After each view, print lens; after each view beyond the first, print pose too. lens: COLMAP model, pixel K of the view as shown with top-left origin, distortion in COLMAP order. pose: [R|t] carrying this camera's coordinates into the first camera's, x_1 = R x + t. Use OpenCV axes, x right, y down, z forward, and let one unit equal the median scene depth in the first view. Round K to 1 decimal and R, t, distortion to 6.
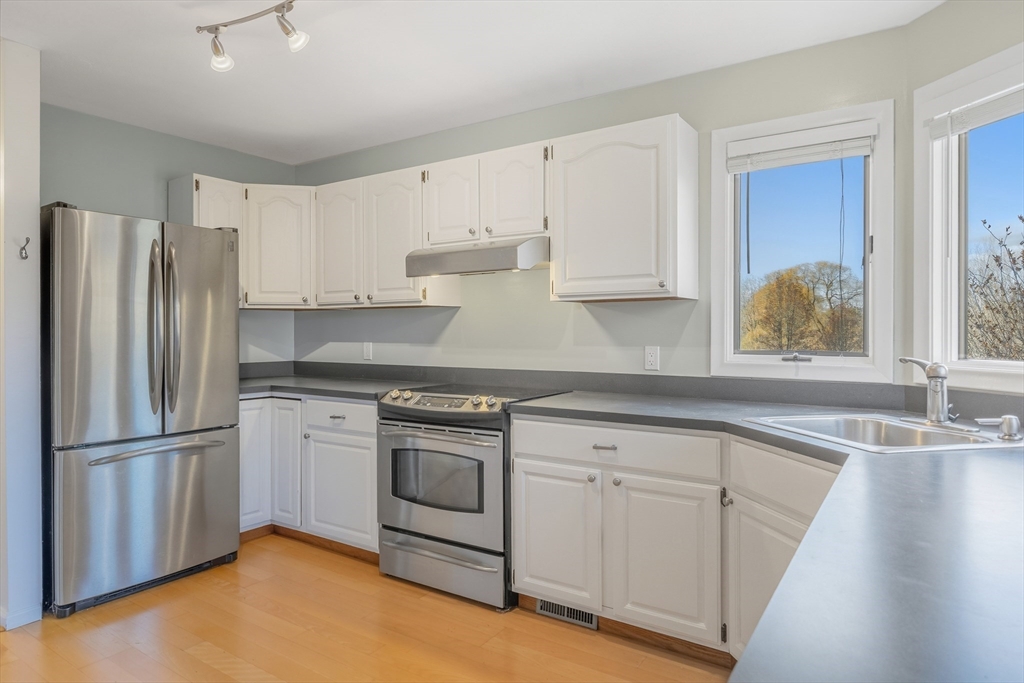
lens RADIAL K [[611.3, 0, 505.6], [0, 611.3, 333.9], [0, 0, 1]] dist [-0.004028, 0.002515]
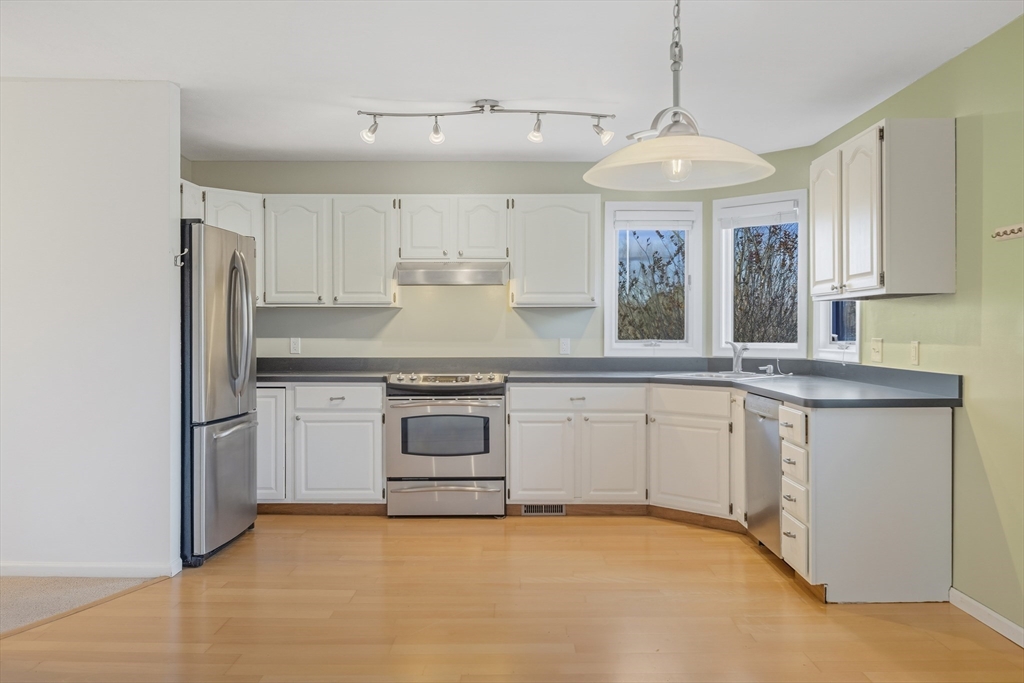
lens RADIAL K [[821.6, 0, 512.1], [0, 821.6, 336.5], [0, 0, 1]] dist [-0.008177, 0.003932]
pose [[0.833506, -0.002221, 0.552505, -0.991566], [-0.000057, 0.999992, 0.004107, 0.007393], [-0.552510, -0.003454, 0.833499, -0.610154]]
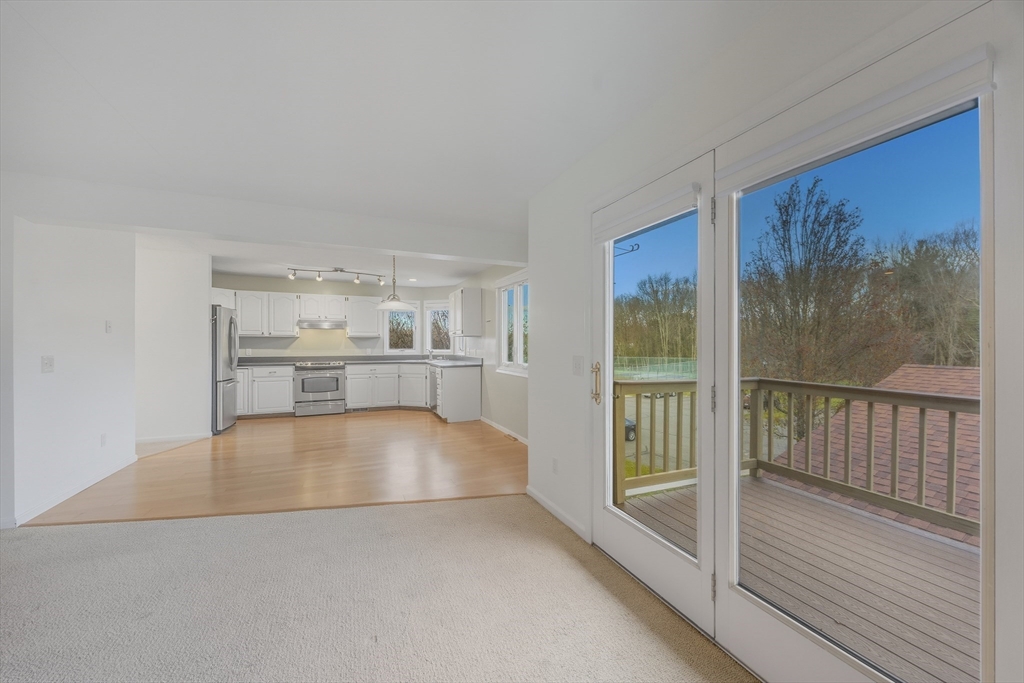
lens RADIAL K [[399.9, 0, 536.7], [0, 399.9, 343.7], [0, 0, 1]] dist [-0.001159, -0.000376]
pose [[0.506470, 0.001259, 0.862257, -1.516490], [0.002025, 0.999994, -0.002649, -0.002332], [-0.862255, 0.003087, 0.506464, -1.340139]]
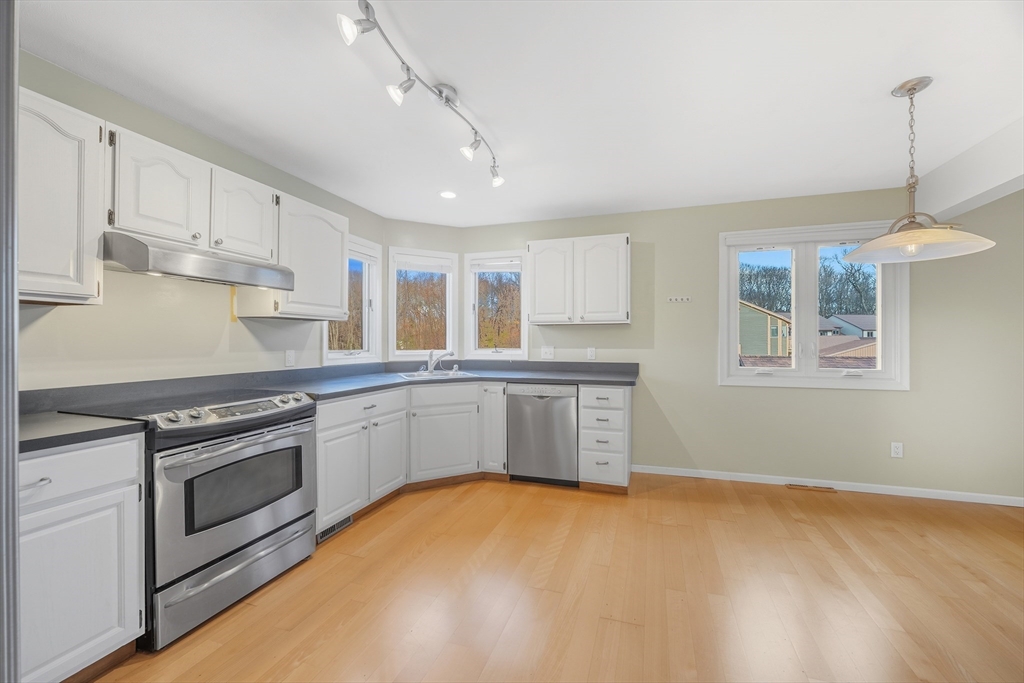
lens RADIAL K [[399.9, 0, 532.6], [0, 399.9, 340.5], [0, 0, 1]] dist [-0.001159, -0.000376]
pose [[-0.290949, 0.002549, 0.956735, -0.875815], [0.003585, 0.999992, -0.001574, -0.000117], [-0.956732, 0.002972, -0.290956, 0.730059]]
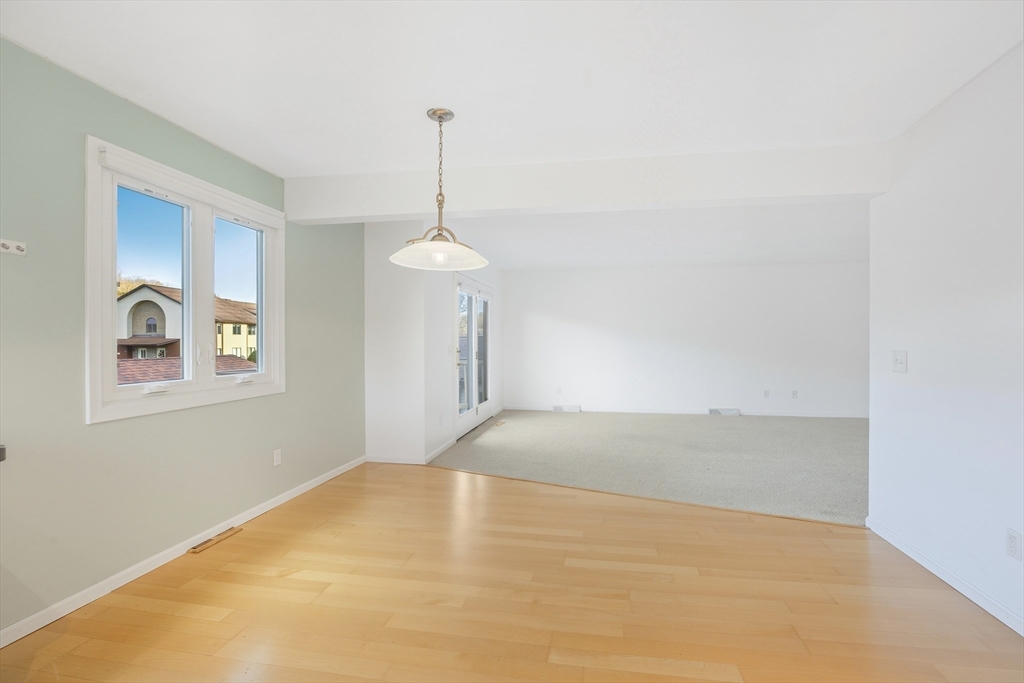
lens RADIAL K [[460.0, 0, 520.1], [0, 460.0, 341.8], [0, 0, 1]] dist [-0.020407, 0.001262]
pose [[-0.908486, 0.002450, -0.417909, -0.211839], [0.001527, 0.999996, 0.002543, 0.003762], [0.417913, 0.001672, -0.908485, 0.777856]]
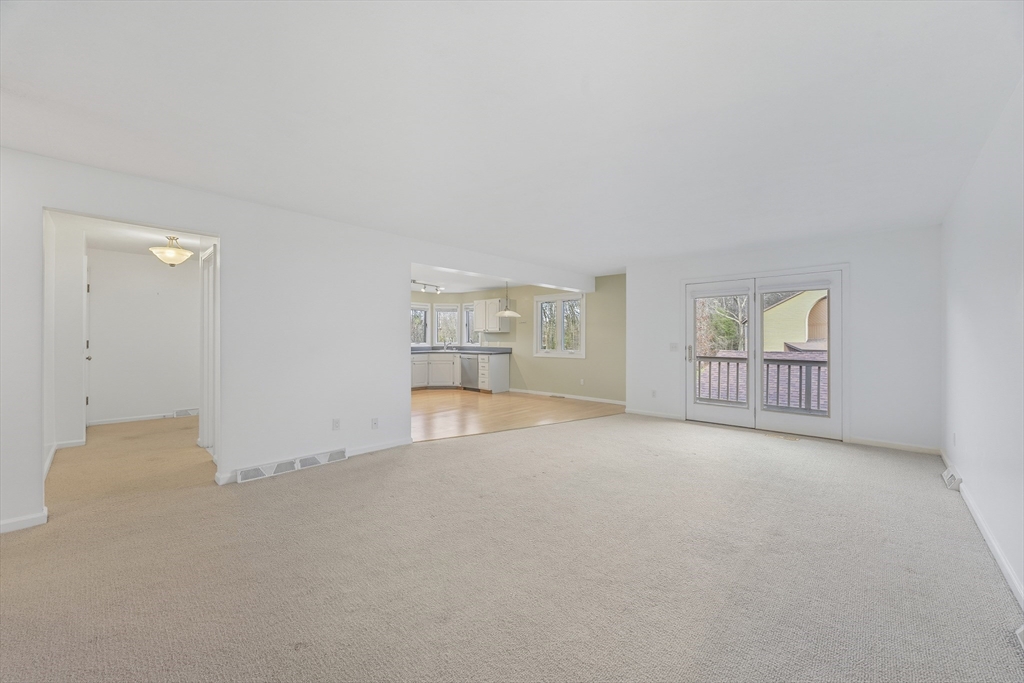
lens RADIAL K [[399.9, 0, 526.3], [0, 399.9, 341.8], [0, 0, 1]] dist [-0.001159, -0.000376]
pose [[0.135011, -0.005403, 0.990829, -2.904280], [-0.000132, 0.999985, 0.005471, 0.005153], [-0.990844, -0.000870, 0.135008, -0.509568]]
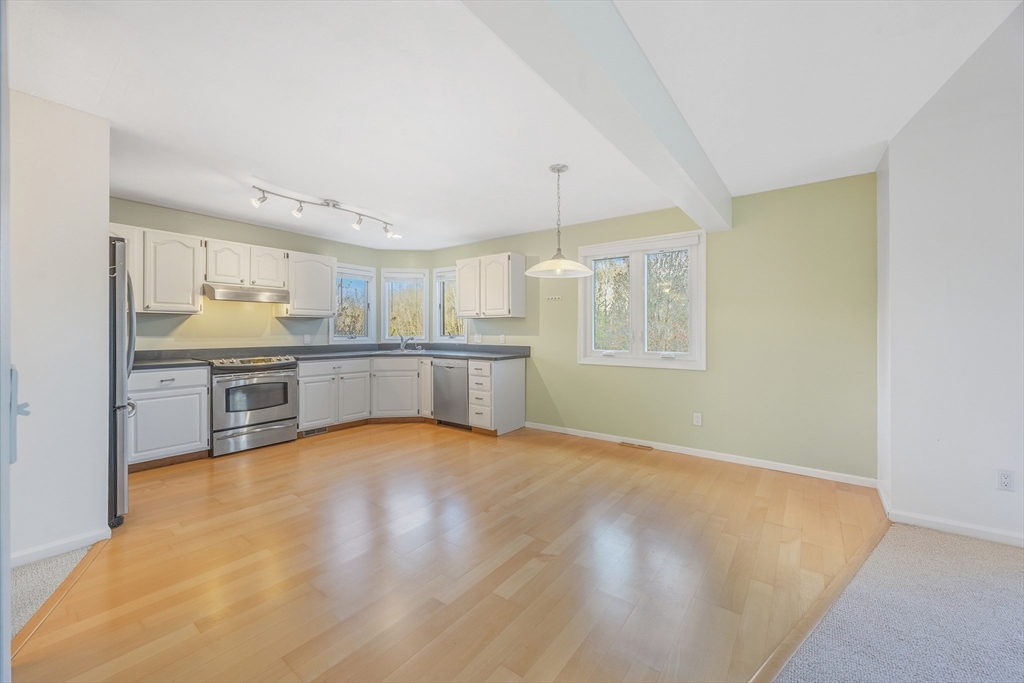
lens RADIAL K [[399.9, 0, 517.9], [0, 399.9, 331.7], [0, 0, 1]] dist [-0.001159, -0.000376]
pose [[0.047459, 0.000529, 0.998873, -1.467220], [0.002496, 0.999997, -0.000648, 0.009288], [-0.998870, 0.002524, 0.047457, 0.007396]]
